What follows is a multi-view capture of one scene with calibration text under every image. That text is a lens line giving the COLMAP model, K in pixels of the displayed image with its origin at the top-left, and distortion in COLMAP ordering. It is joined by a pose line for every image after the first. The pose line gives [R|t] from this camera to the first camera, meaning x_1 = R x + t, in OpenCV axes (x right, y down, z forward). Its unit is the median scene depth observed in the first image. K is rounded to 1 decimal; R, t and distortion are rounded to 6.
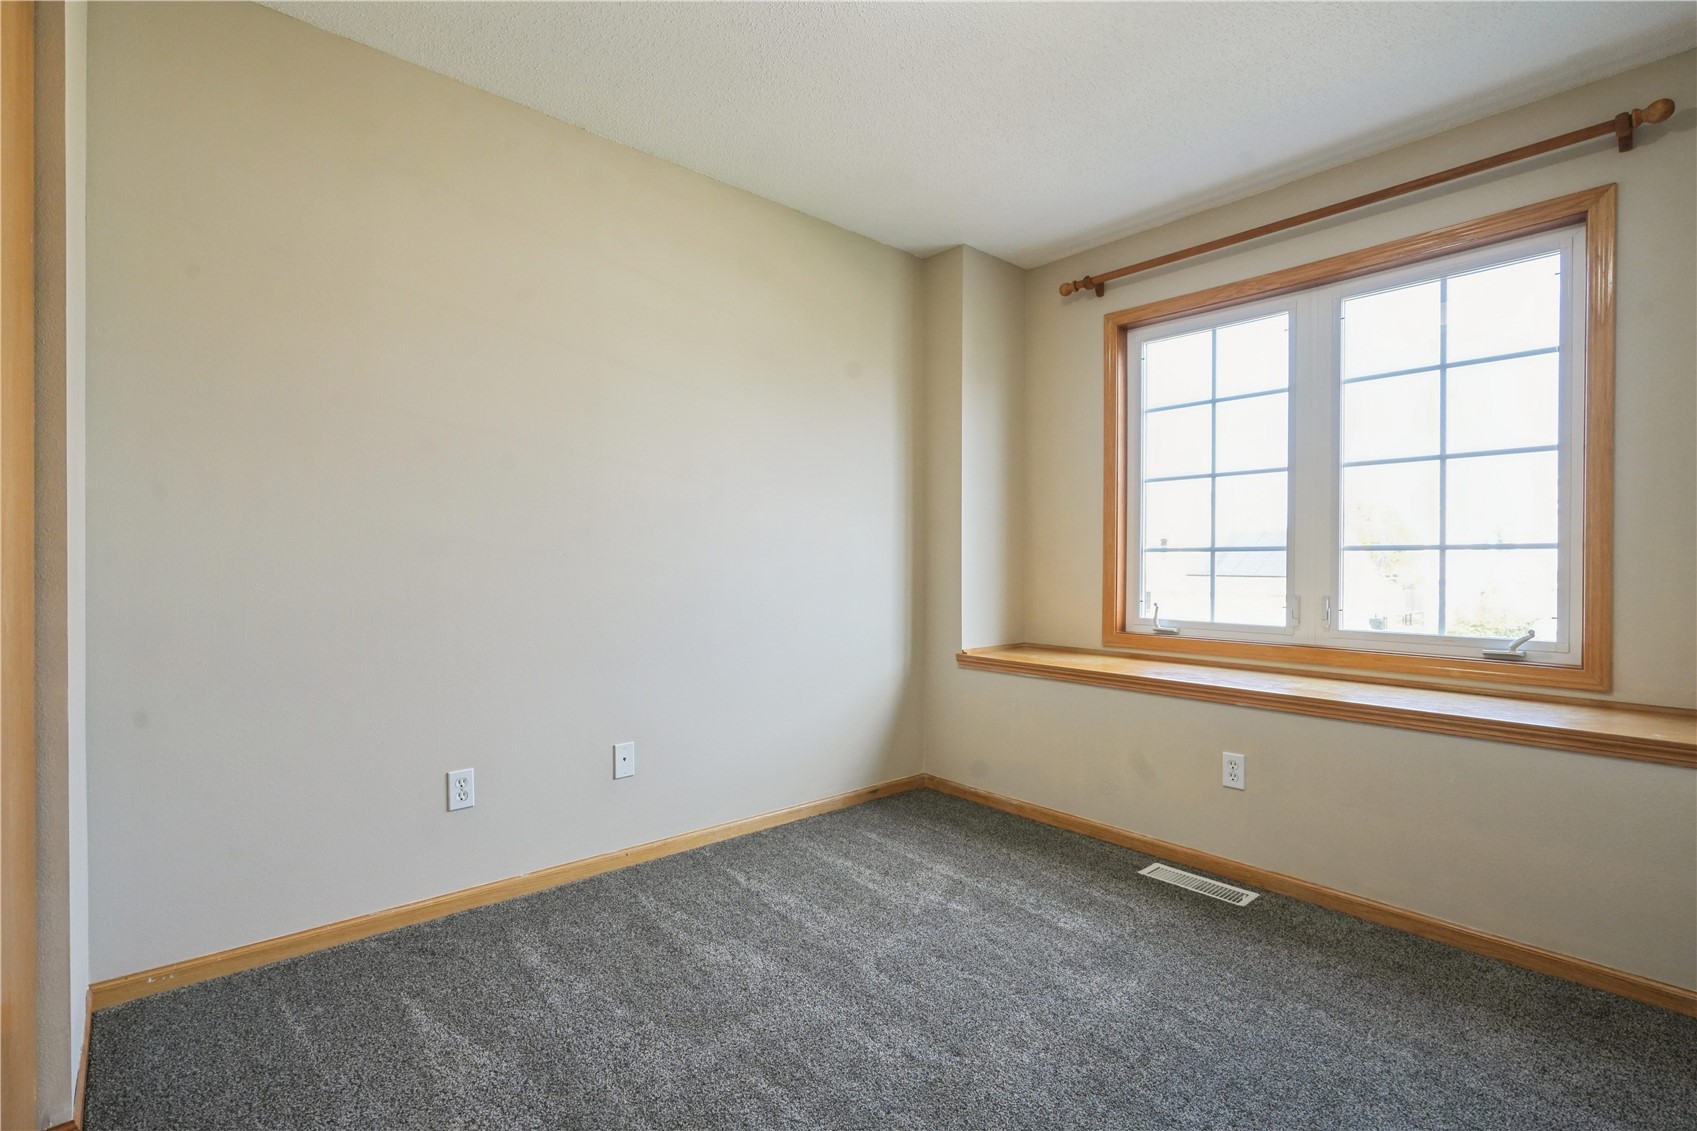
lens RADIAL K [[789.9, 0, 847.2], [0, 789.9, 559.8], [0, 0, 1]] dist [-0.000195, -0.000165]
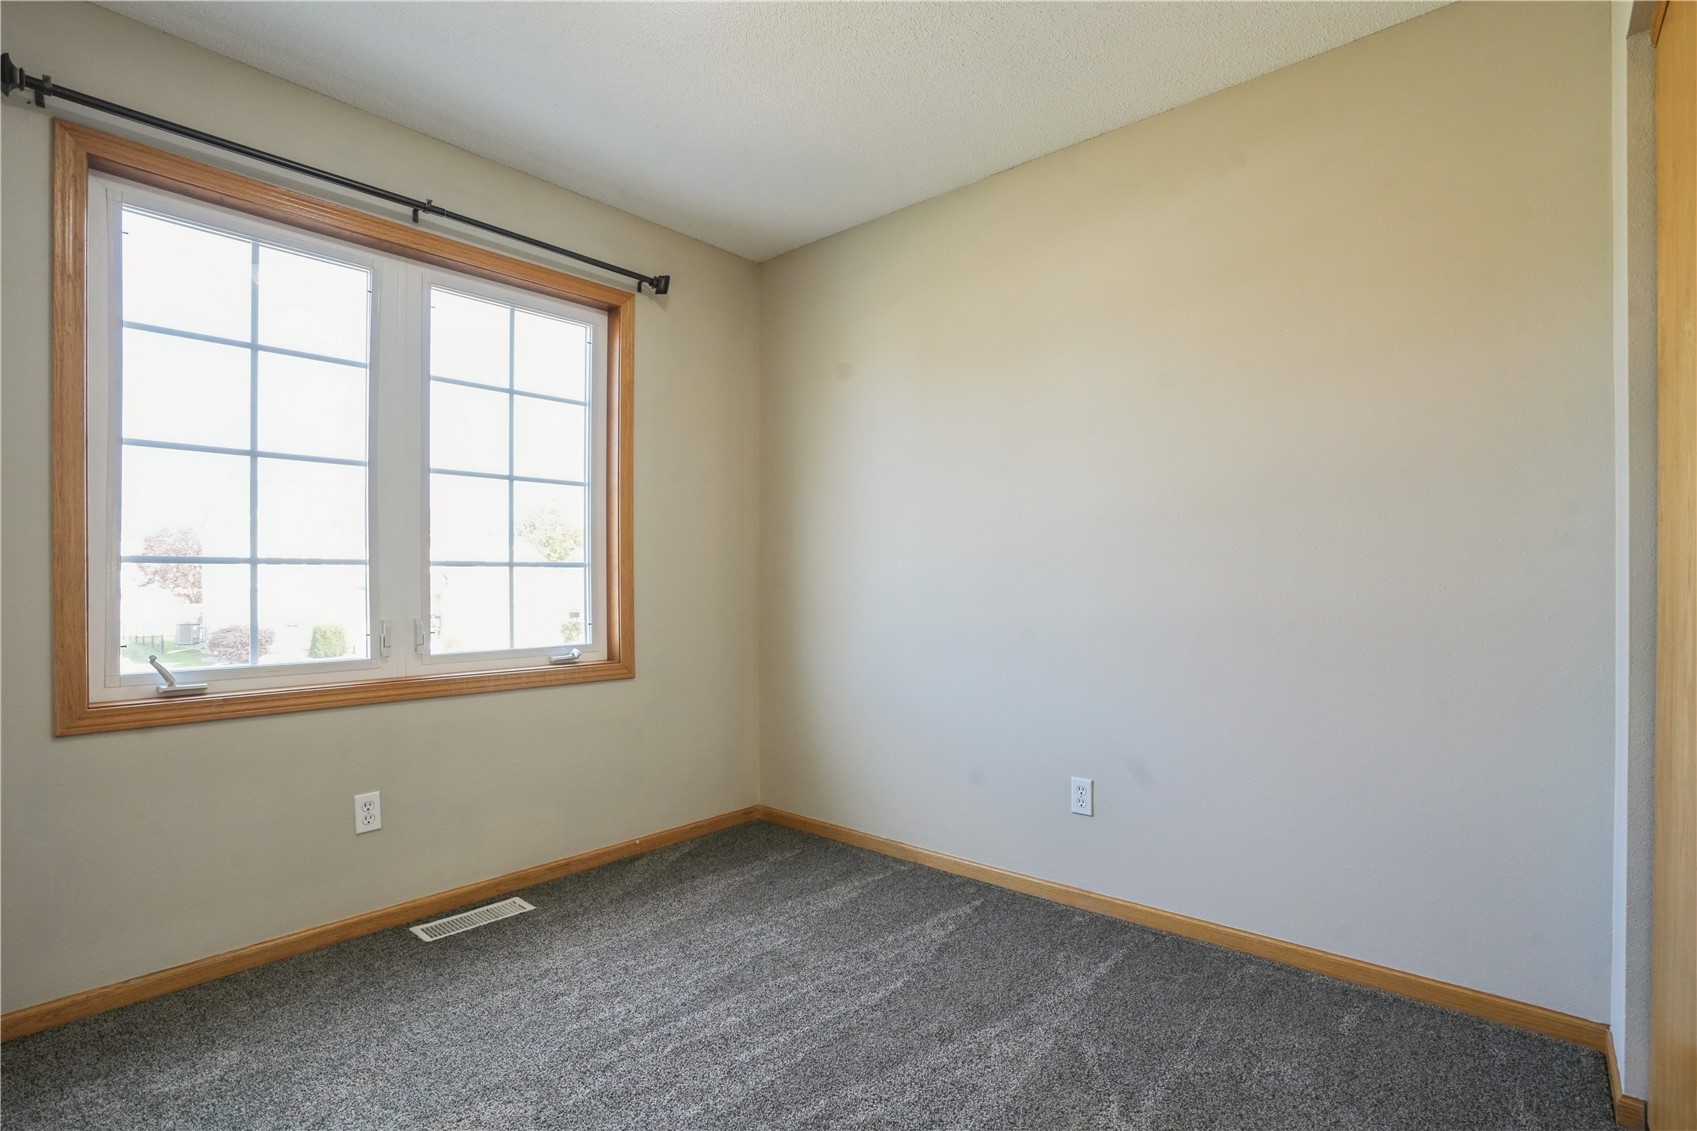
lens RADIAL K [[789.9, 0, 847.2], [0, 789.9, 559.8], [0, 0, 1]] dist [-0.000195, -0.000165]
pose [[-0.105598, 0.019678, 0.994214, -0.295183], [-0.004867, 0.999782, -0.020306, -0.003119], [-0.994397, -0.006984, -0.105479, 0.598380]]
